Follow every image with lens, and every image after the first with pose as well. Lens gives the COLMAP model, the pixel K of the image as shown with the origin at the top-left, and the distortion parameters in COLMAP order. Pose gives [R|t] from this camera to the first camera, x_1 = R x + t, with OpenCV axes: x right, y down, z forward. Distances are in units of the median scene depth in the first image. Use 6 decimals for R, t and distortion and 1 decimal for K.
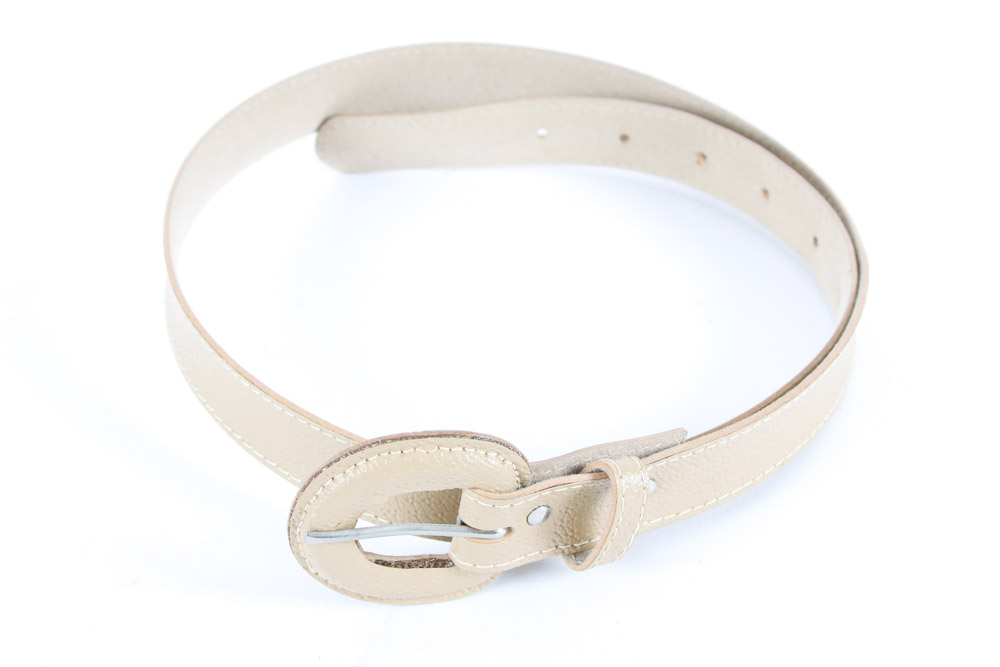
lens RADIAL K [[2268.9, 0, 504.0], [0, 2268.9, 332.3], [0, 0, 1]] dist [0.060506, 0.000000]
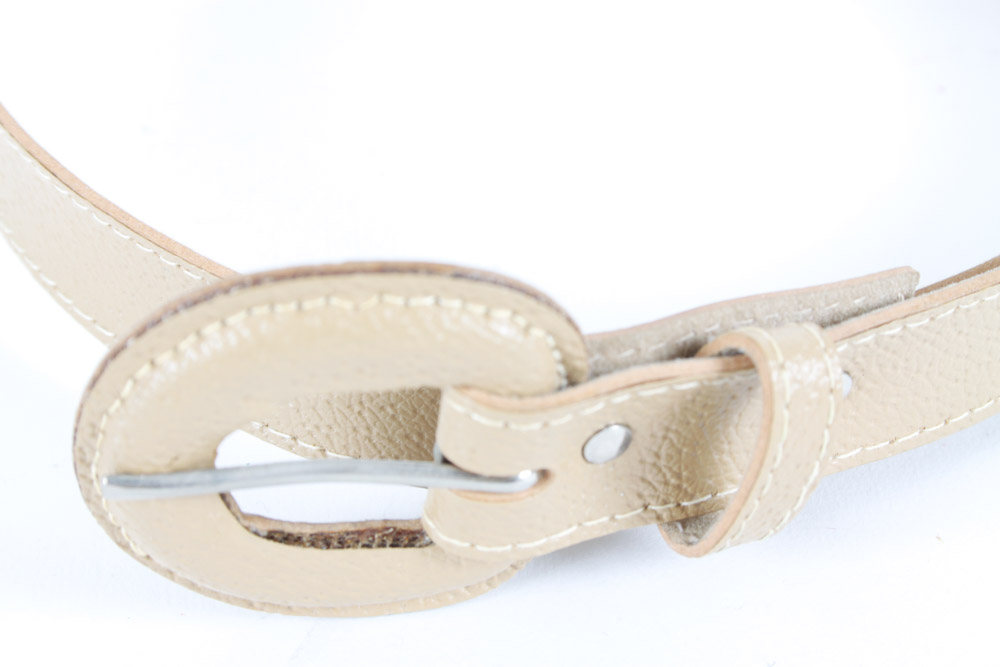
lens RADIAL K [[2268.9, 0, 495.3], [0, 2268.9, 330.2], [0, 0, 1]] dist [0.060506, 0.000000]
pose [[0.997794, 0.010316, -0.065574, 0.022740], [-0.007086, 0.998759, 0.049303, 0.032952], [0.066001, -0.048730, 0.996629, 0.518273]]
